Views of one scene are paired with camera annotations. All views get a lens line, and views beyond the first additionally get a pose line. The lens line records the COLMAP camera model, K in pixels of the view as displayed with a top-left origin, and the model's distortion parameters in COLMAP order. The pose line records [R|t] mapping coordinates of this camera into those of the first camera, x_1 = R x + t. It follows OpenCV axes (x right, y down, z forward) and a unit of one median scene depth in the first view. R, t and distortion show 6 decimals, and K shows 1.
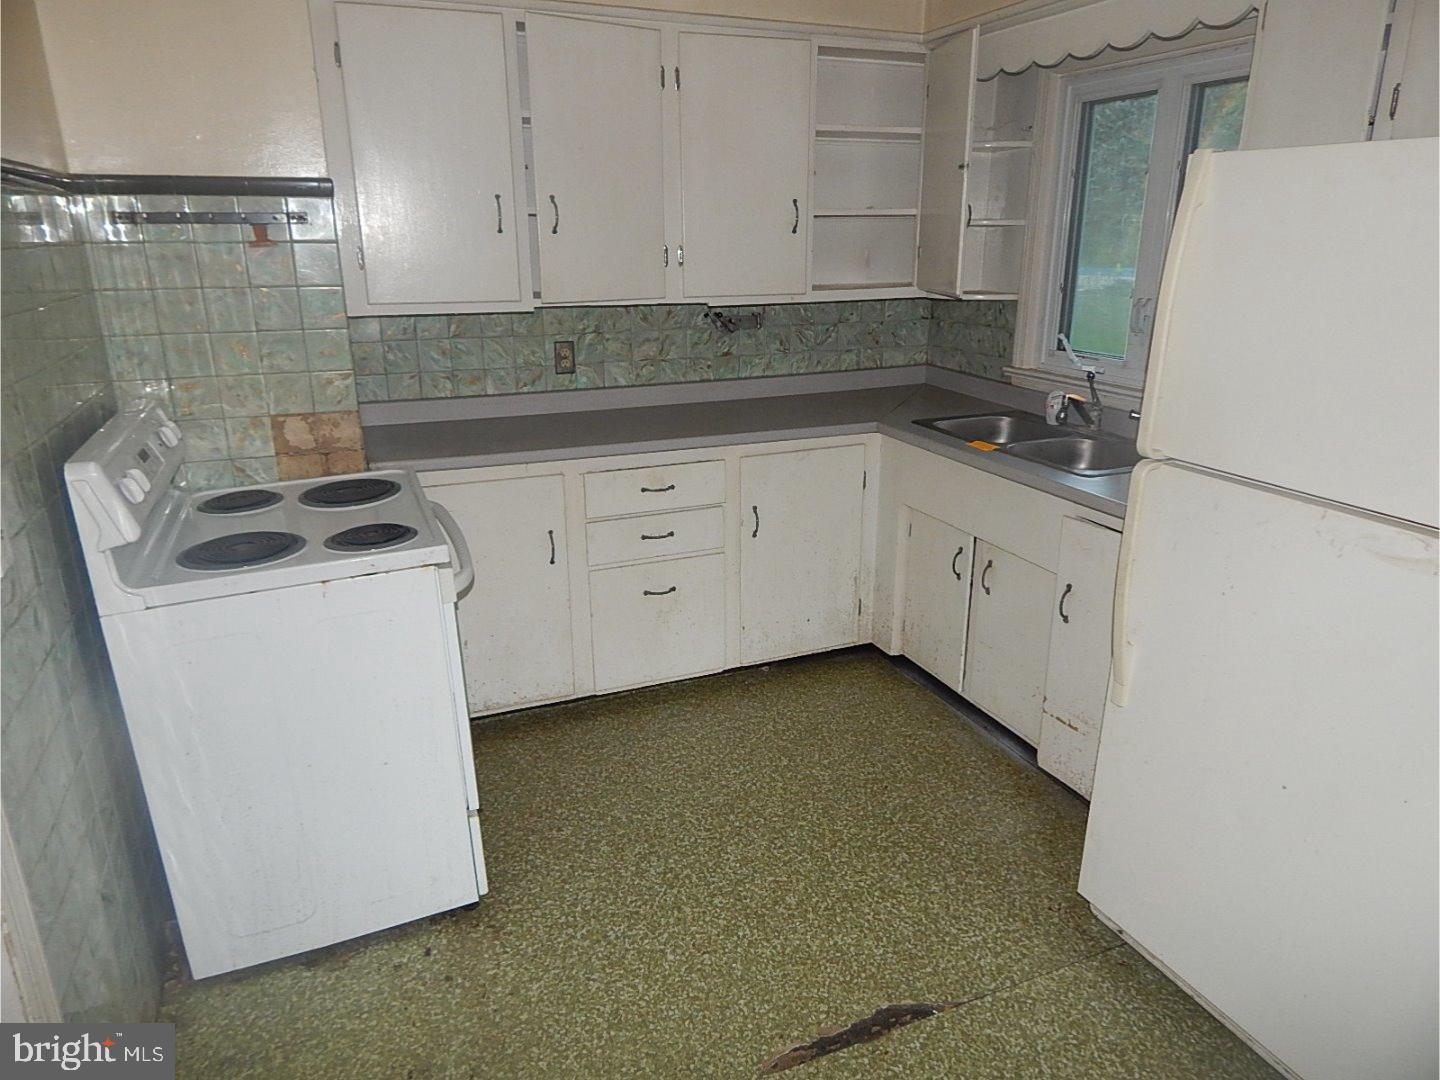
lens RADIAL K [[940.6, 0, 723.7], [0, 940.6, 534.7], [0, 0, 1]] dist [0.000839, -0.006114]
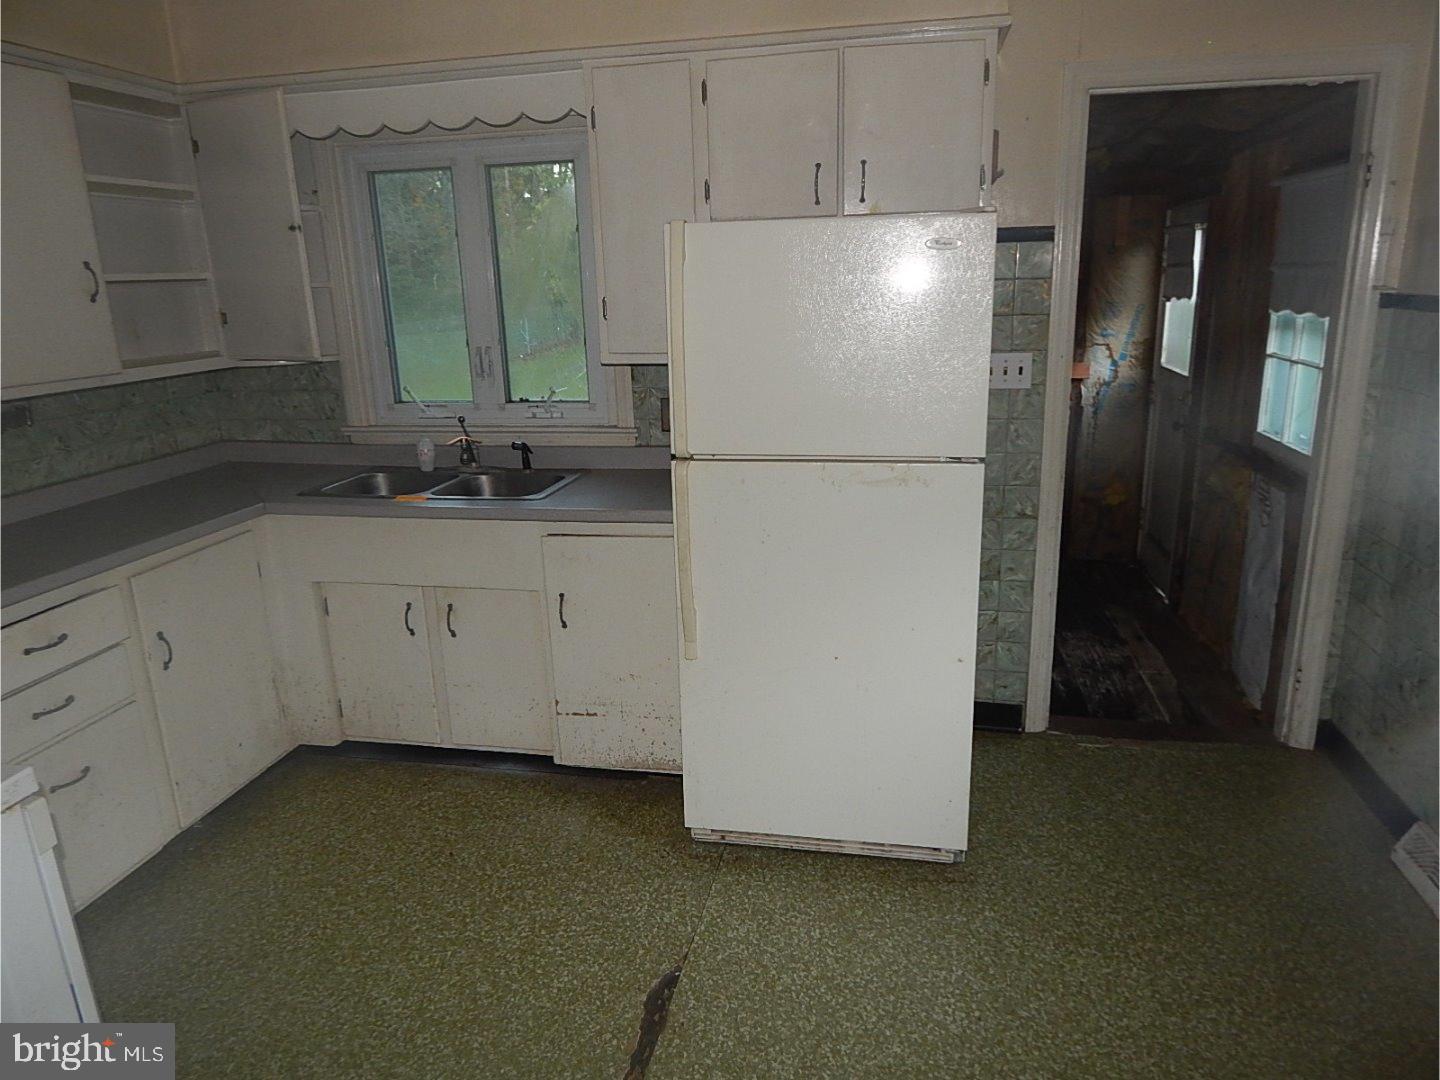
lens RADIAL K [[940.6, 0, 723.7], [0, 940.6, 534.7], [0, 0, 1]] dist [0.000839, -0.006114]
pose [[0.567784, -0.229199, 0.790626, -0.337652], [0.280474, 0.956851, 0.075967, -0.038942], [-0.773923, 0.178617, 0.607569, 0.126840]]
